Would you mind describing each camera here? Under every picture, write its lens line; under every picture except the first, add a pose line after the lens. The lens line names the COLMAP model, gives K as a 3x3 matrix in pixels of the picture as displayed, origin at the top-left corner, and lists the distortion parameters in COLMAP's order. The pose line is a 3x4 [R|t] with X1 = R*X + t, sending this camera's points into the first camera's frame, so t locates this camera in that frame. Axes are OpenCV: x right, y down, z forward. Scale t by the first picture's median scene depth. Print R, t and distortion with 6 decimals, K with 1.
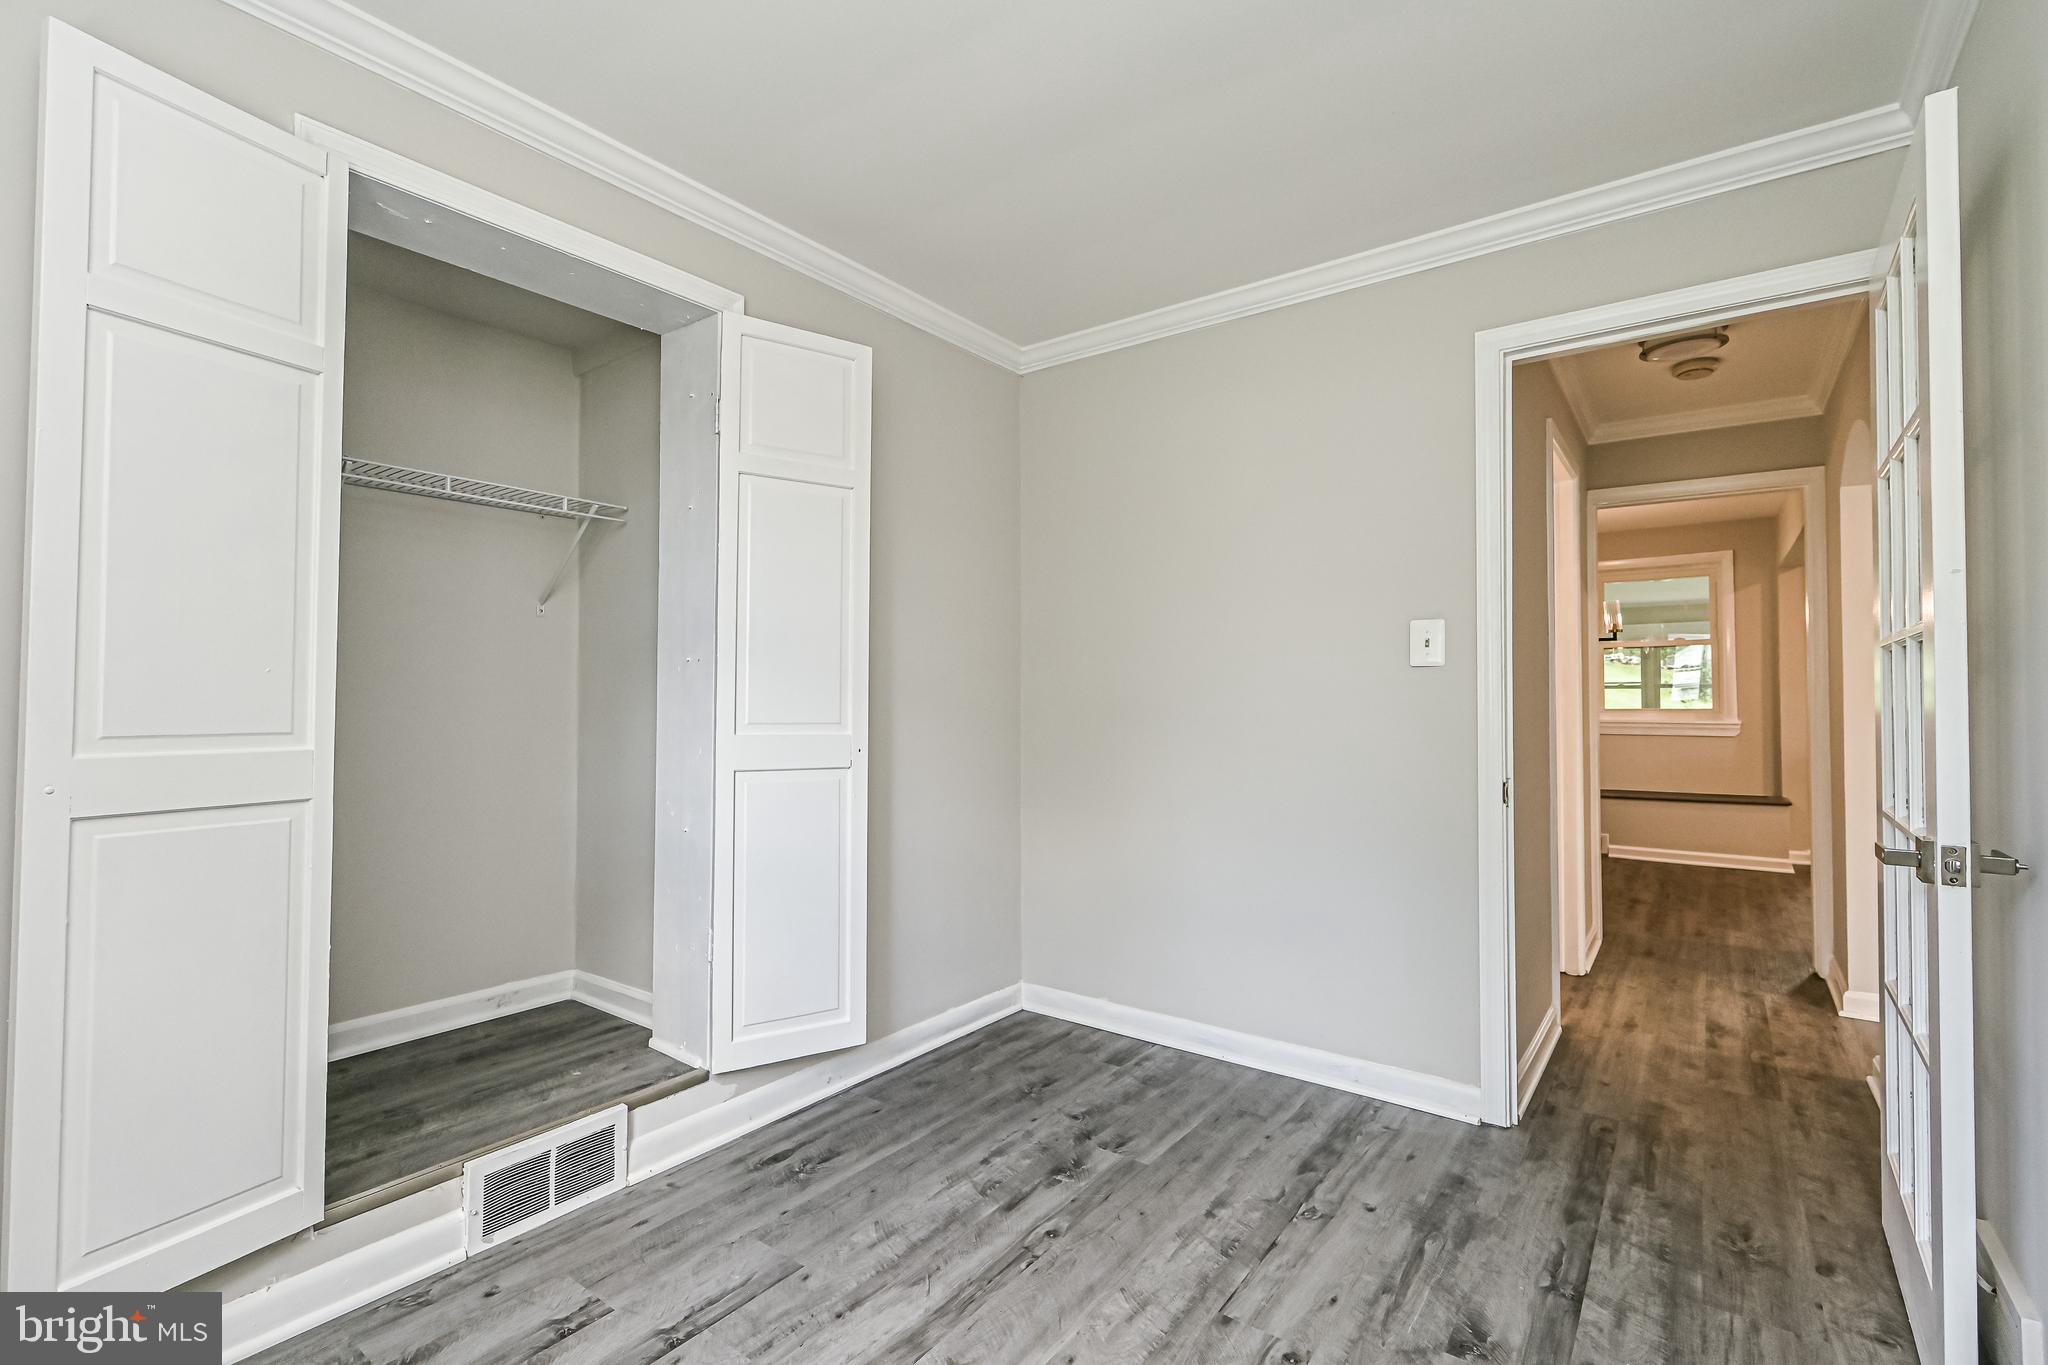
lens RADIAL K [[920.4, 0, 1017.2], [0, 920.4, 682.5], [0, 0, 1]] dist [0.000481, -0.000660]
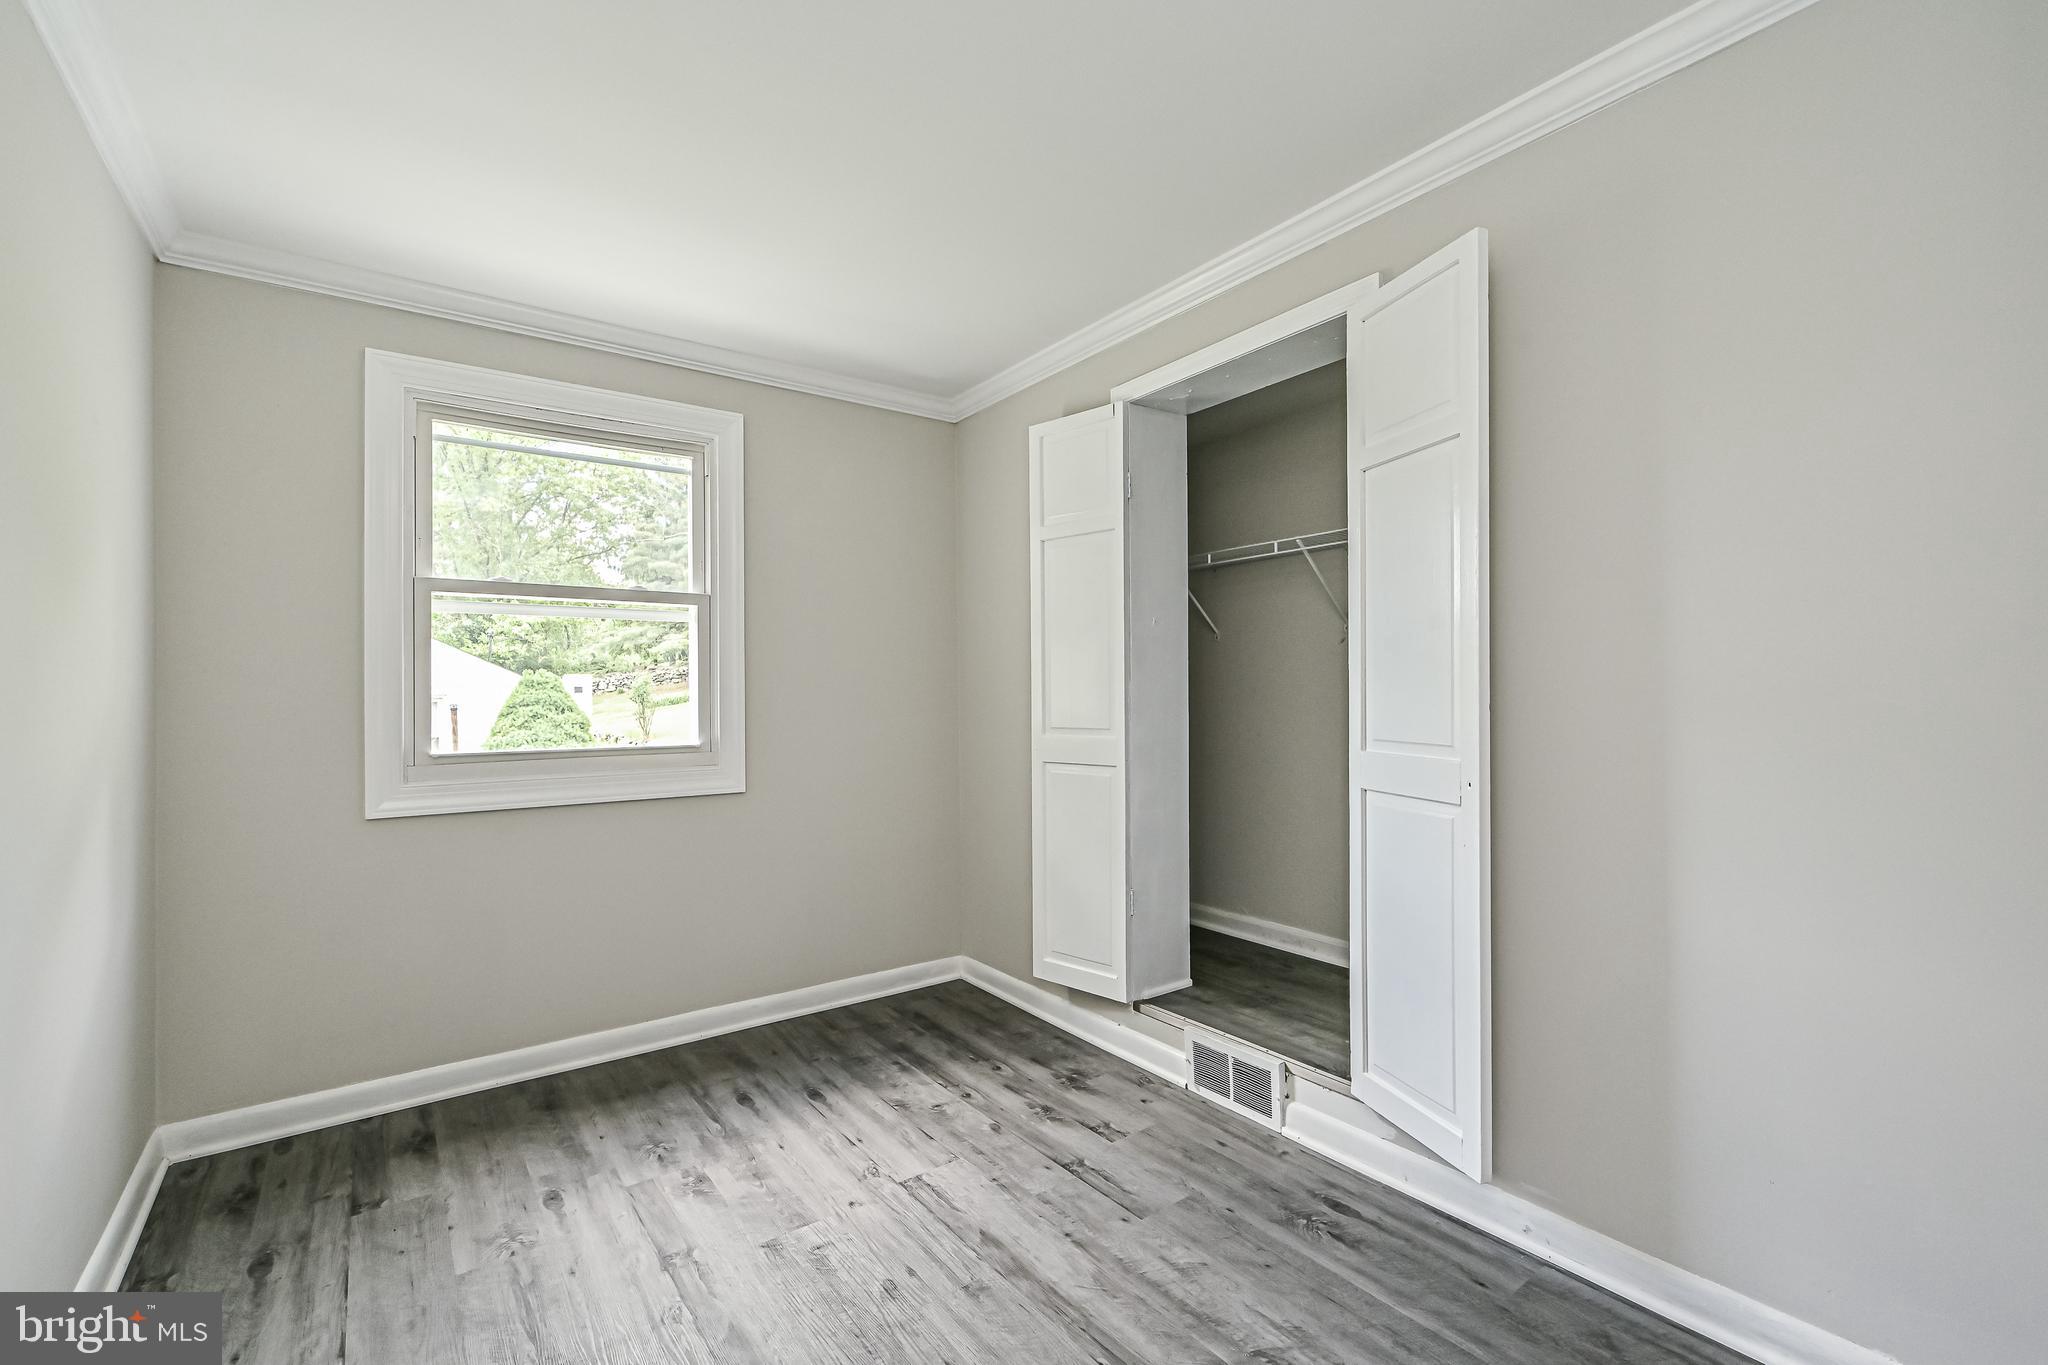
lens RADIAL K [[878.1, 0, 1021.9], [0, 878.1, 690.4], [0, 0, 1]] dist [-0.001912, 0.000480]
pose [[-0.284279, -0.004194, -0.958733, 0.741173], [0.024944, 0.999620, -0.011770, -0.000459], [0.958417, -0.027261, -0.284066, 1.047304]]
